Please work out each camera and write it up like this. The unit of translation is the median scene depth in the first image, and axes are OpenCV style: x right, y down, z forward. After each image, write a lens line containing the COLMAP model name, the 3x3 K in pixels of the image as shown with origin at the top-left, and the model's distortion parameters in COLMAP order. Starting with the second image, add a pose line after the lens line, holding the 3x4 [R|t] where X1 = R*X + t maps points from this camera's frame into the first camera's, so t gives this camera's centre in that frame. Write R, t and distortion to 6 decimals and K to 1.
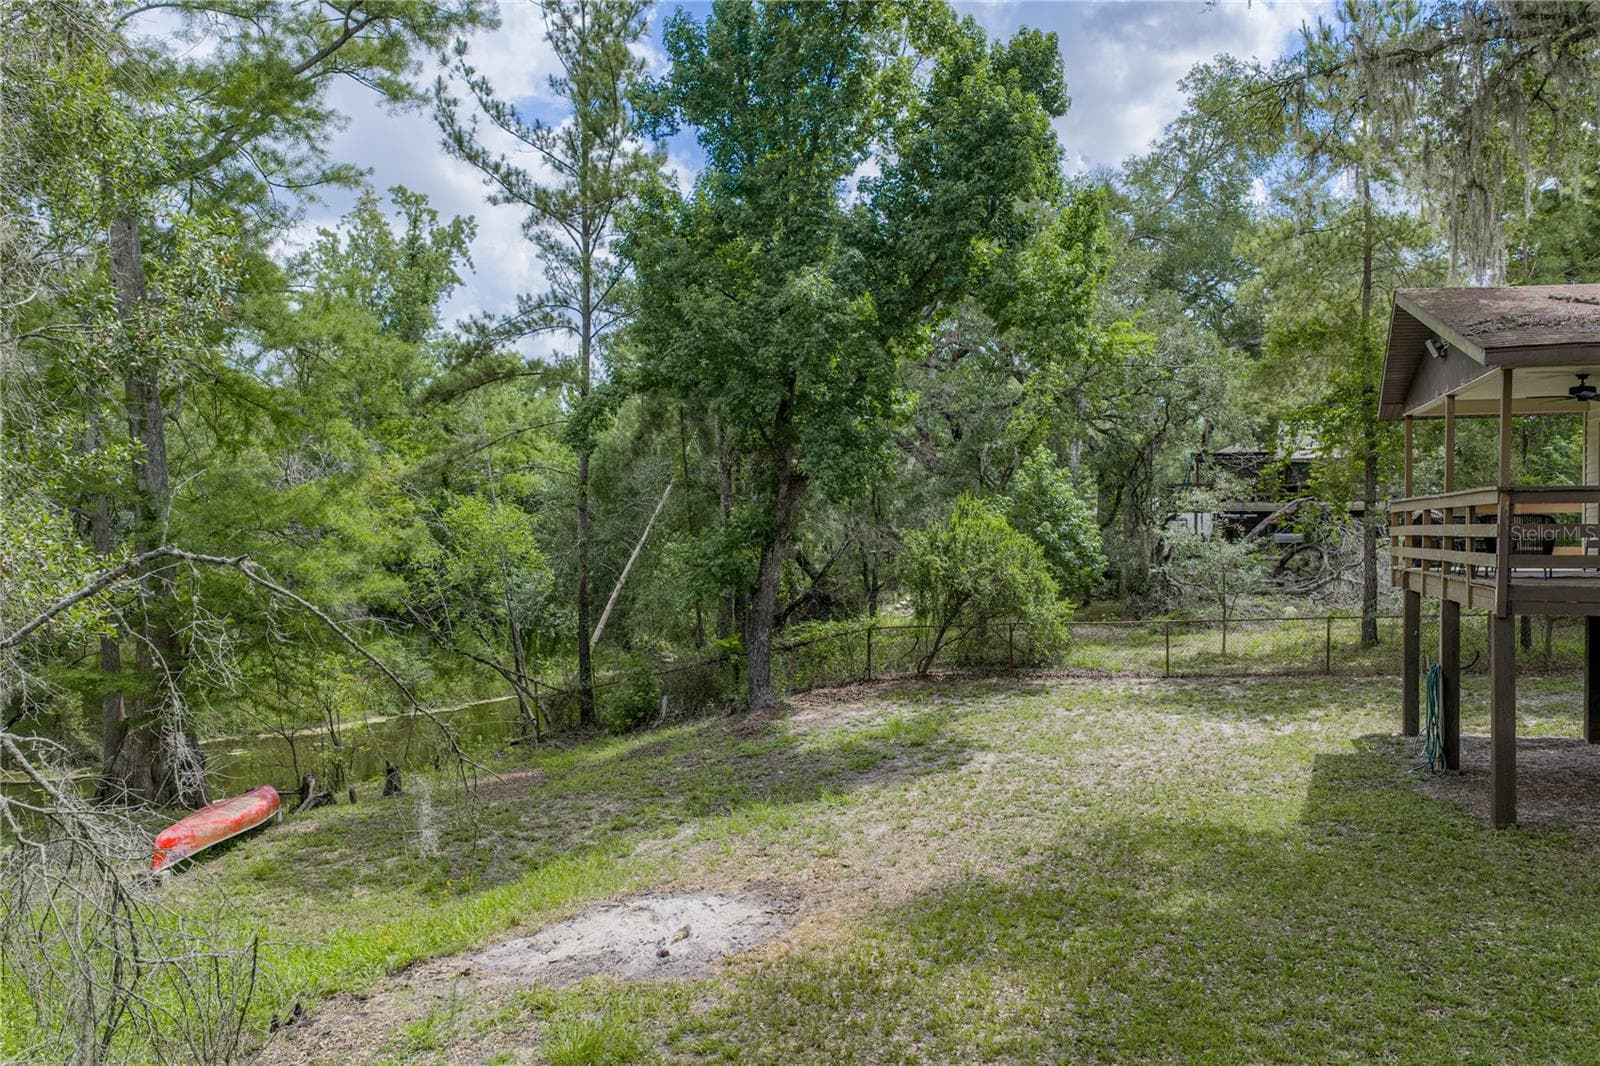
lens RADIAL K [[1328.5, 0, 800.0], [0, 1328.5, 533.0], [0, 0, 1]] dist [0.040082, 0.003888]
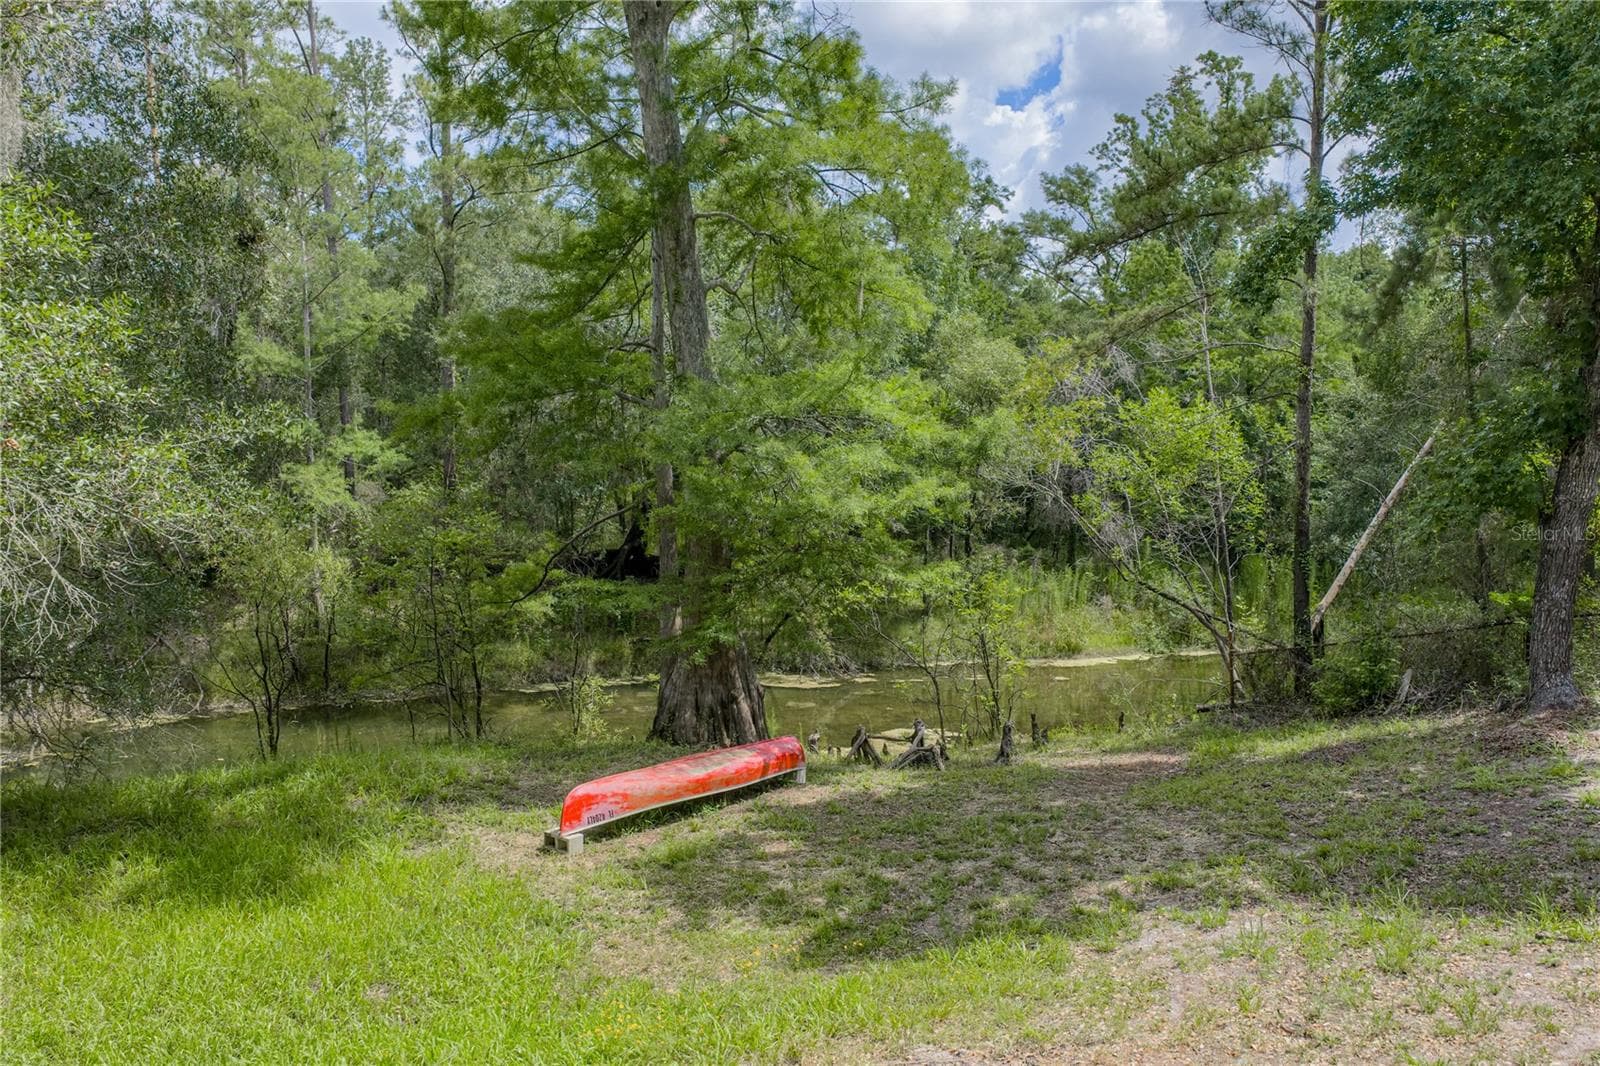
lens RADIAL K [[1328.5, 0, 800.0], [0, 1328.5, 533.0], [0, 0, 1]] dist [0.040082, 0.003888]
pose [[0.794228, 0.035787, -0.606566, 0.070544], [-0.003191, 0.998496, 0.054733, 0.017459], [0.607612, -0.041535, 0.793147, 0.290728]]
